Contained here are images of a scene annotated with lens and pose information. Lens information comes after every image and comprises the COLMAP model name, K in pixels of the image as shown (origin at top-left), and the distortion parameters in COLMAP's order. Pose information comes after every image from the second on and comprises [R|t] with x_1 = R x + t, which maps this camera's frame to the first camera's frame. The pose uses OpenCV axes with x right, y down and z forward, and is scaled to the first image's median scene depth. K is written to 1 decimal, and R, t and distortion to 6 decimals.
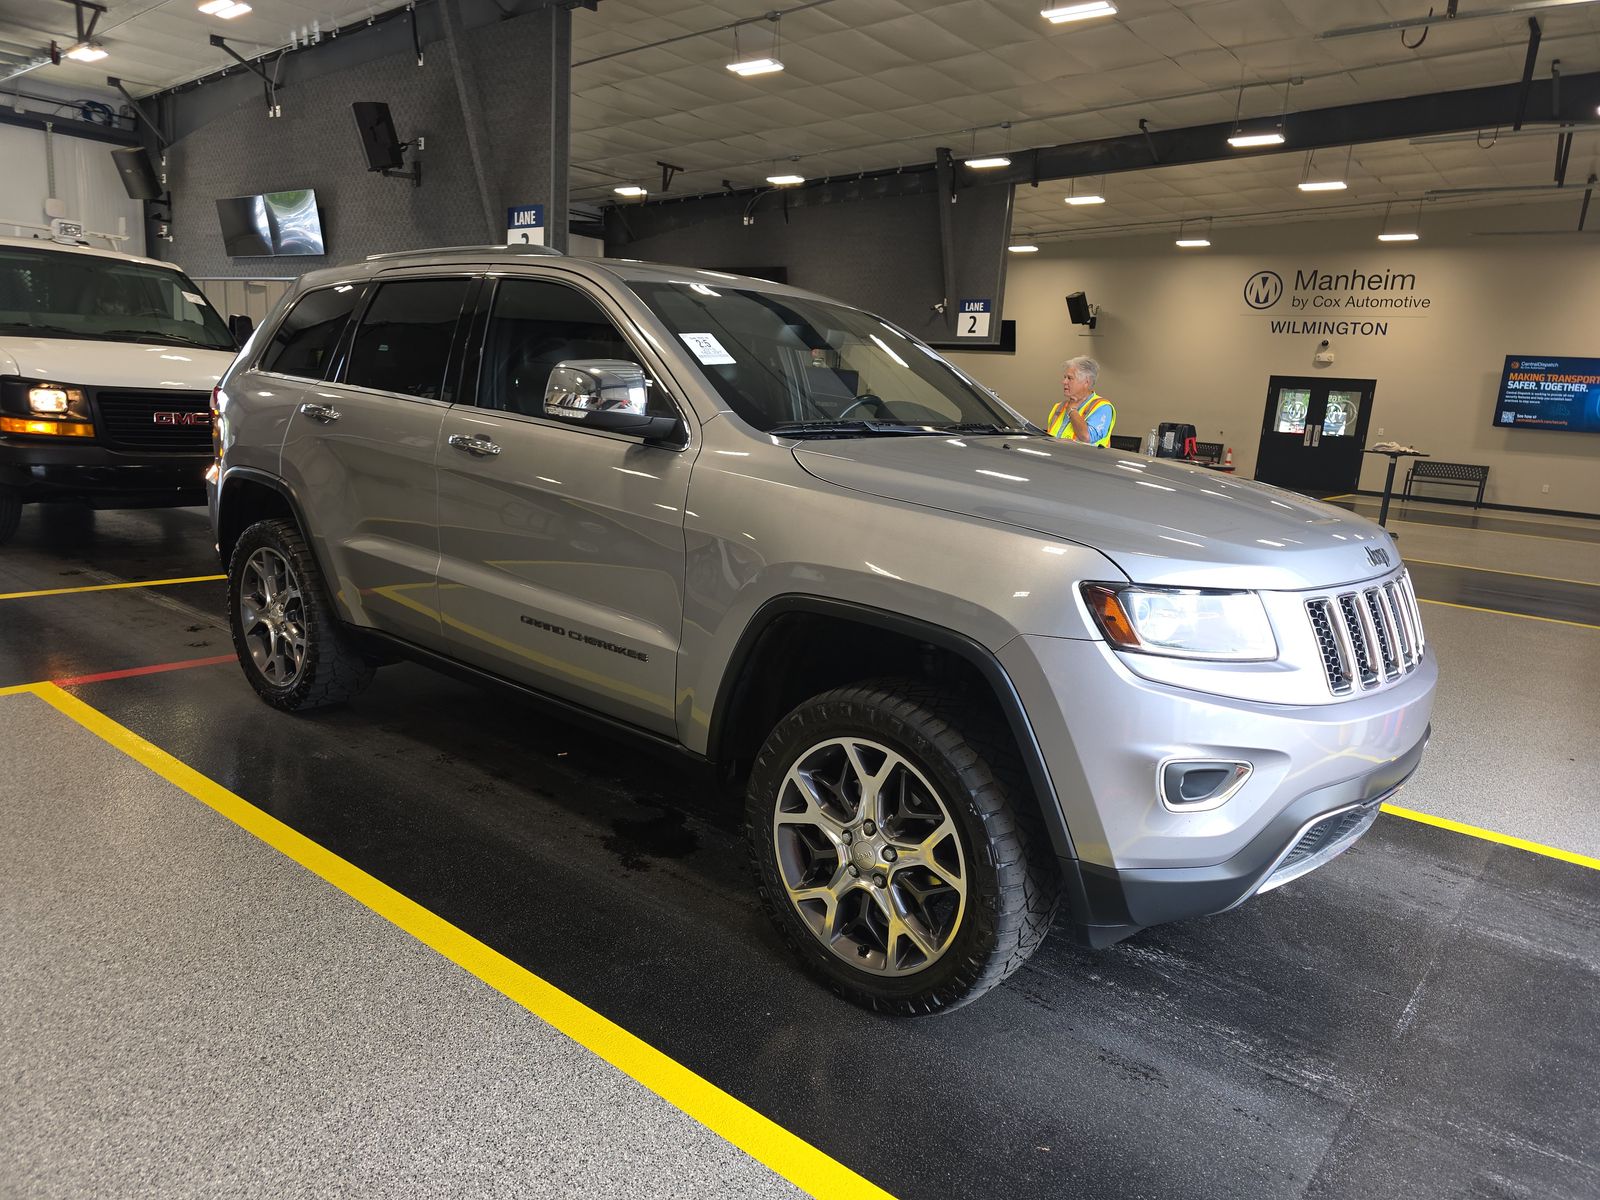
lens RADIAL K [[1062.0, 0, 794.4], [0, 1062.0, 607.5], [0, 0, 1]] dist [0.018232, -0.020856]
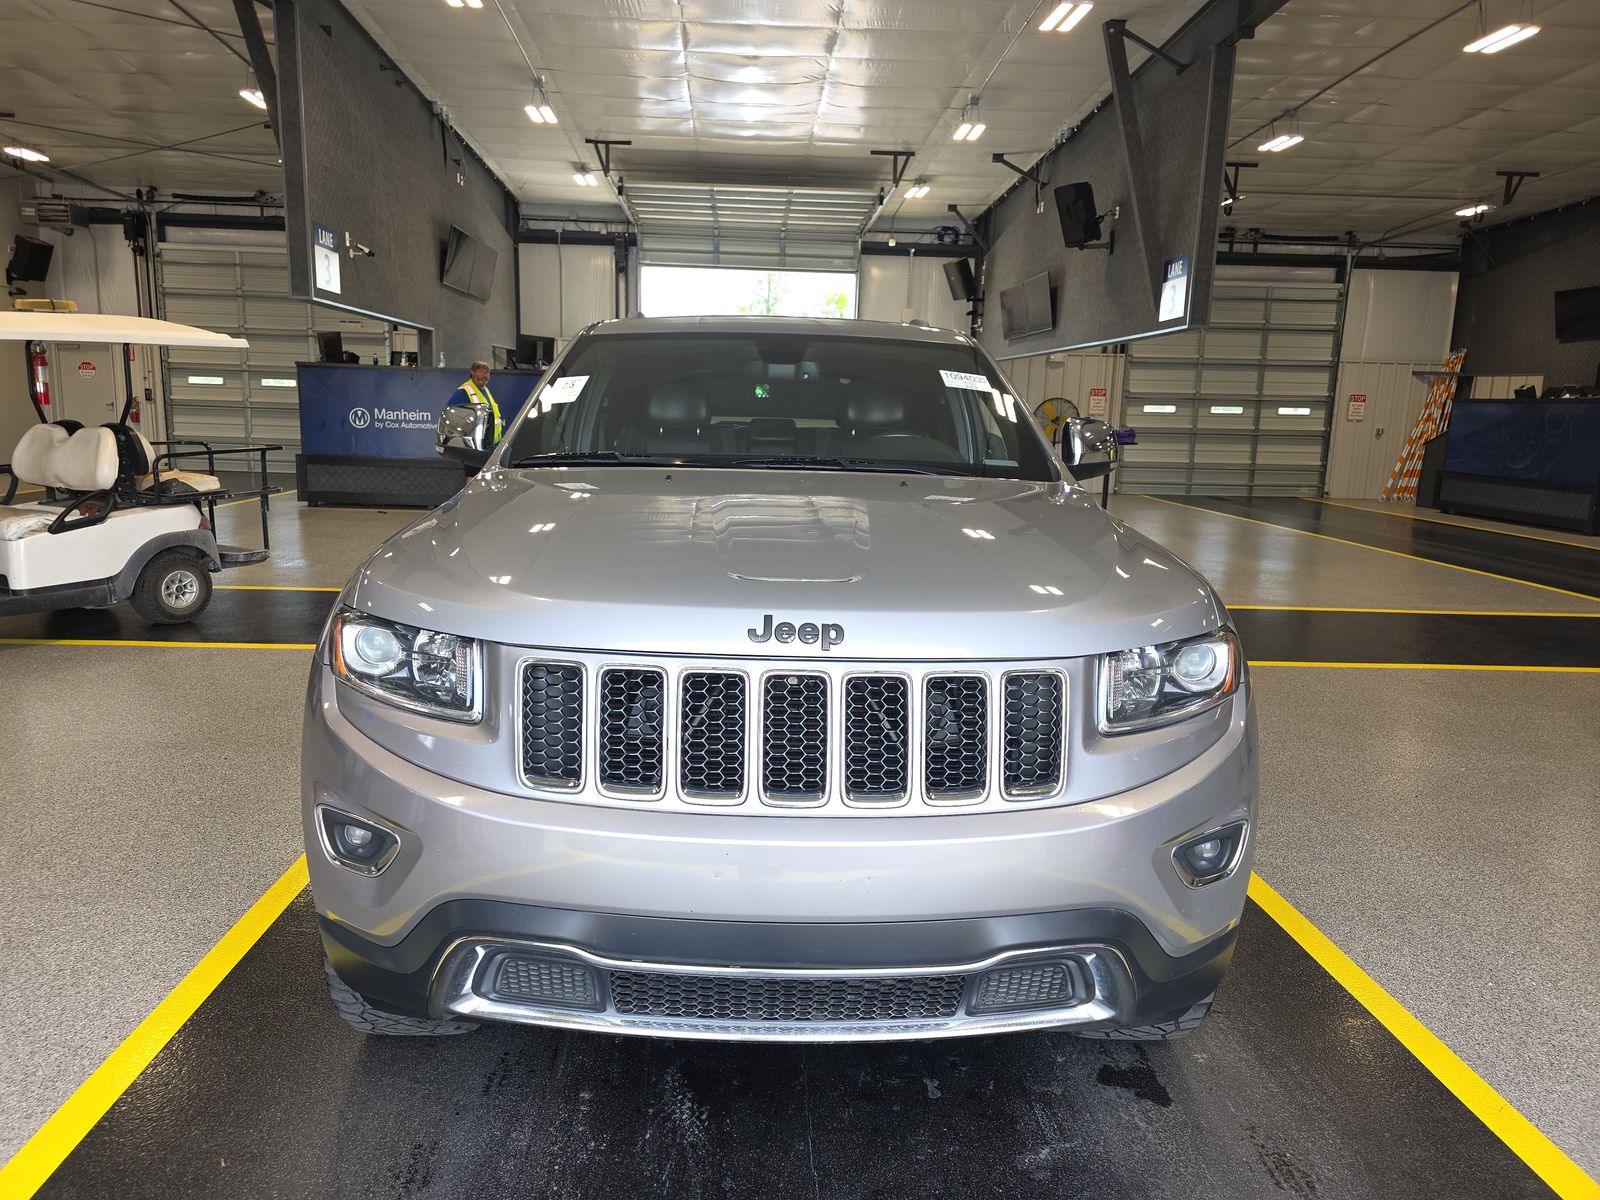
lens RADIAL K [[1062.0, 0, 797.8], [0, 1062.0, 591.3], [0, 0, 1]] dist [0.018232, -0.020856]
pose [[0.666437, 0.072895, -0.741989, 0.205434], [-0.128825, 0.991498, -0.018300, -0.011650], [0.734347, 0.107783, 0.670162, 0.105842]]
